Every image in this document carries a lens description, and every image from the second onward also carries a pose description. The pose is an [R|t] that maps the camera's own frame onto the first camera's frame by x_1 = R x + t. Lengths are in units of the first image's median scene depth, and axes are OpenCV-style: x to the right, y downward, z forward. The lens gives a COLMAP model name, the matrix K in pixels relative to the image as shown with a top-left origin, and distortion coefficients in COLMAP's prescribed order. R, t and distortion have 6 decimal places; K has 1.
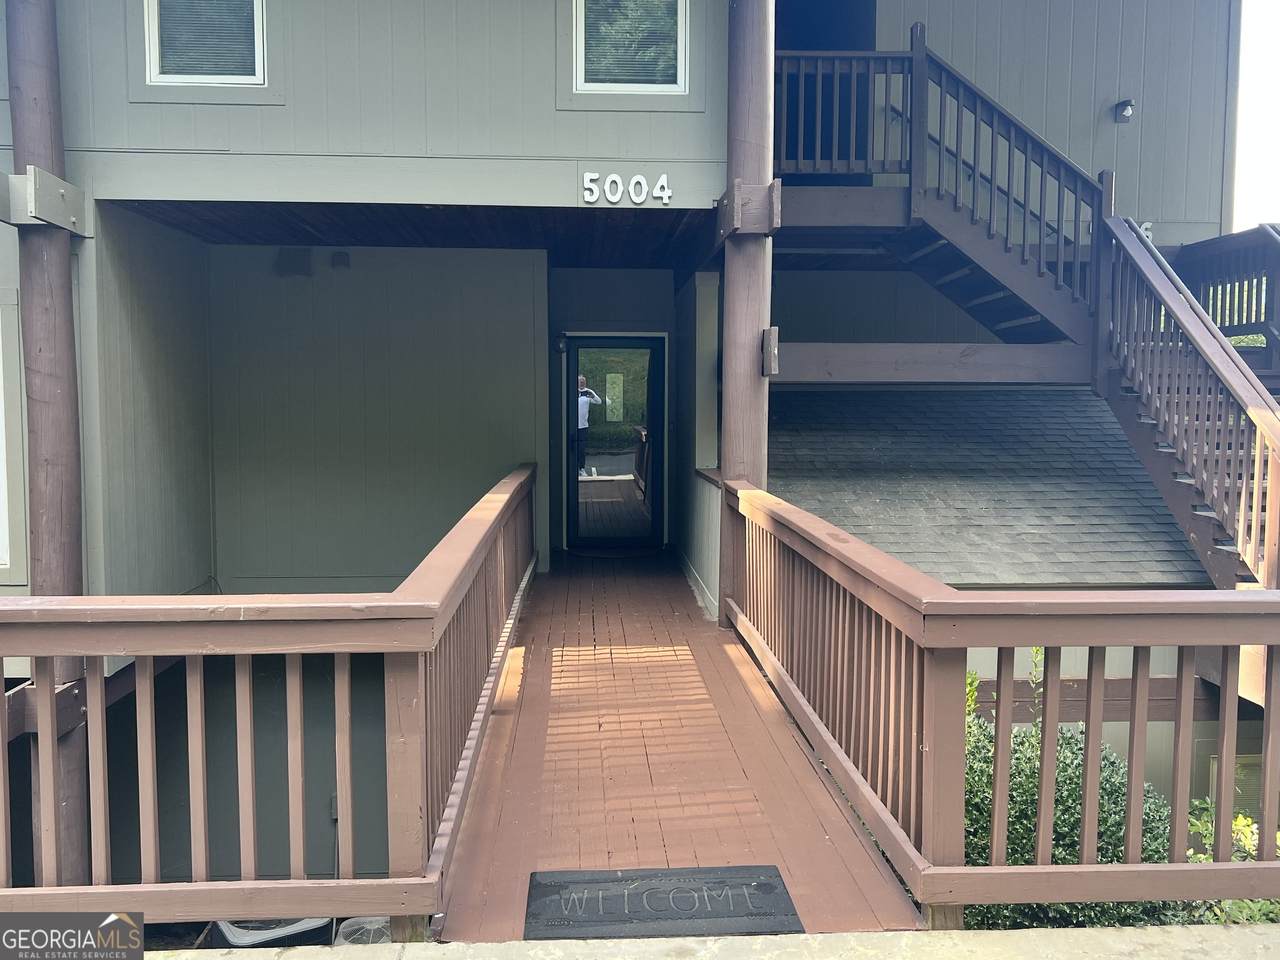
lens RADIAL K [[1185.9, 0, 642.9], [0, 1185.9, 481.9], [0, 0, 1]] dist [0.009635, 0.000000]
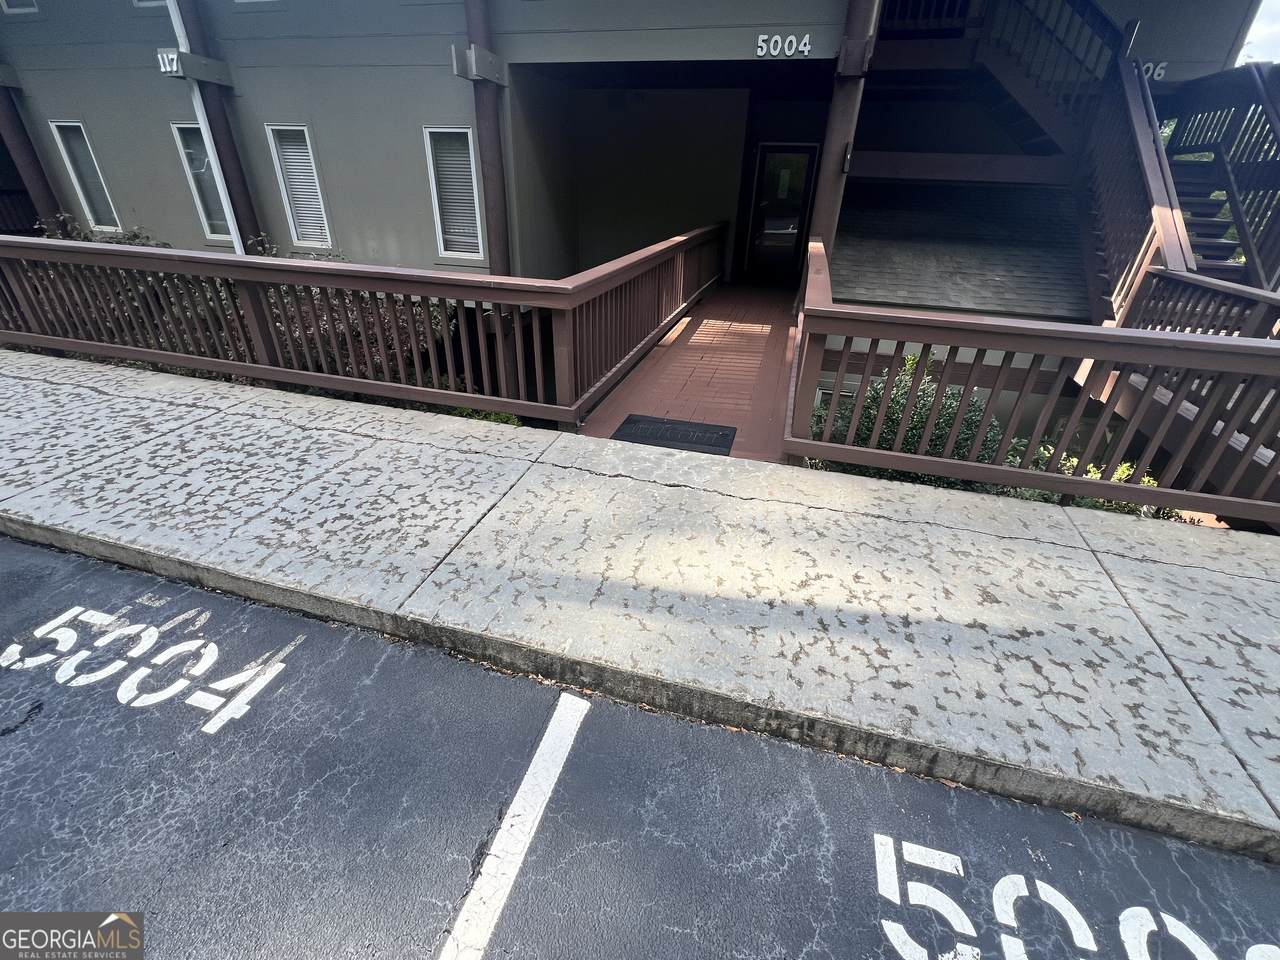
lens RADIAL K [[553.1, 0, 635.8], [0, 553.1, 481.6], [0, 0, 1]] dist [-0.001149, -0.002823]
pose [[0.942092, 0.182611, -0.281274, 0.127550], [-0.050503, 0.906430, 0.419326, -0.002395], [0.331529, -0.380839, 0.863163, 0.011150]]
